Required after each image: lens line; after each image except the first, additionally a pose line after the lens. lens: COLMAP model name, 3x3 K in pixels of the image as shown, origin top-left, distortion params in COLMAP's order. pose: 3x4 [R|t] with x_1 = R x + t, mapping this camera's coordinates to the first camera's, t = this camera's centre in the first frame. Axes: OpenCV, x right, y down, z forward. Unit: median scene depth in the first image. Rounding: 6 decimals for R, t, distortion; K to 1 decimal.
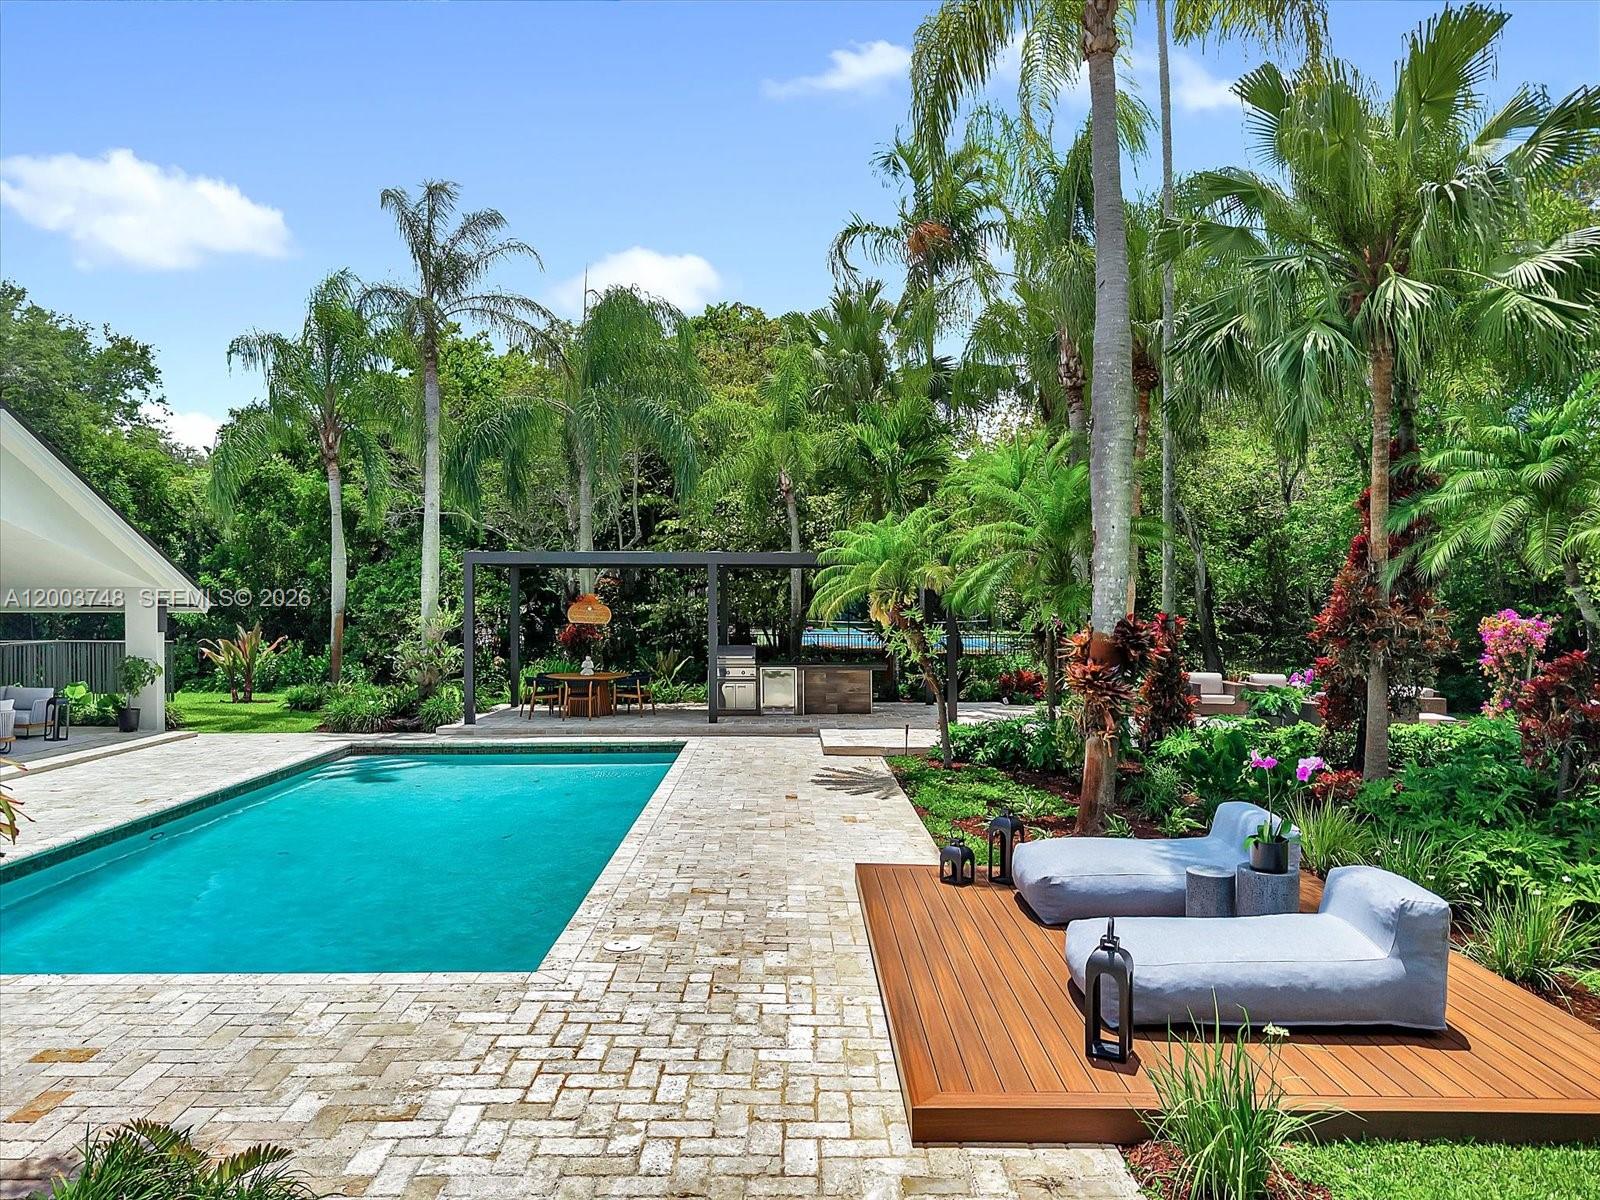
lens RADIAL K [[1071.6, 0, 800.0], [0, 1071.6, 600.0], [0, 0, 1]] dist [0.000308, -0.000662]
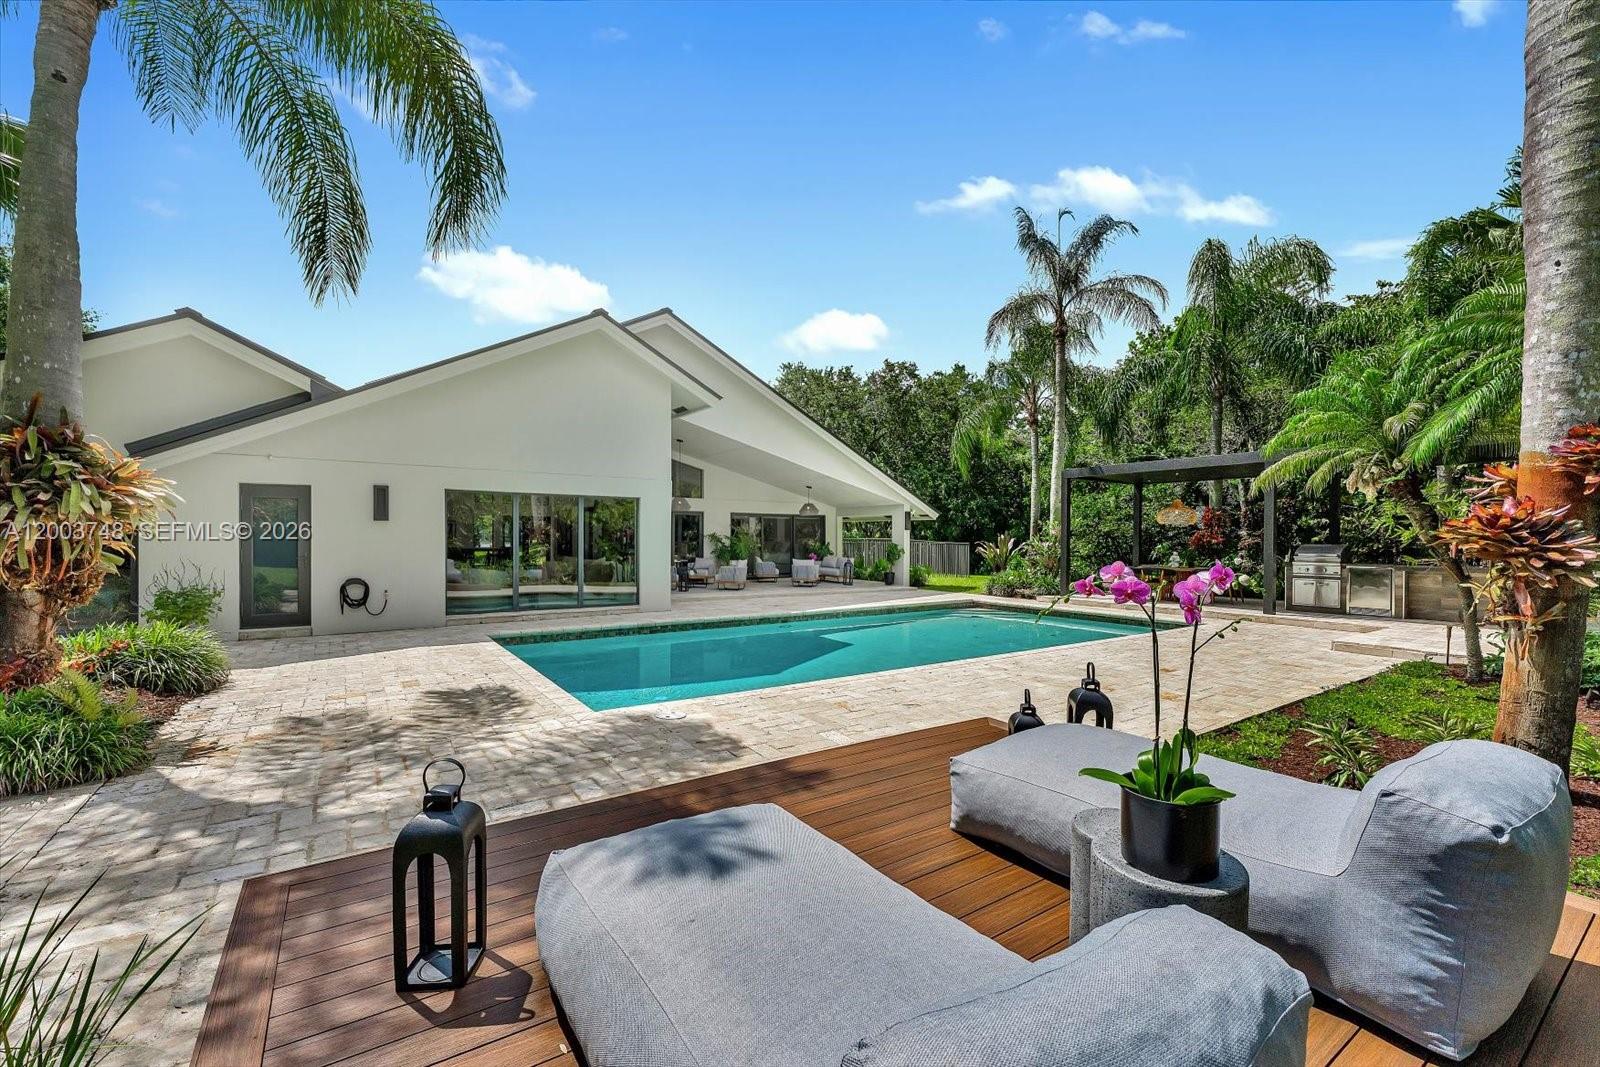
lens RADIAL K [[670.6, 0, 800.0], [0, 670.6, 533.5], [0, 0, 1]] dist [0.000258, 0.000056]
pose [[0.549672, -0.000746, -0.835381, 0.223970], [-0.002797, 0.999992, -0.002733, 0.038753], [0.835376, 0.003838, 0.549665, 0.248001]]
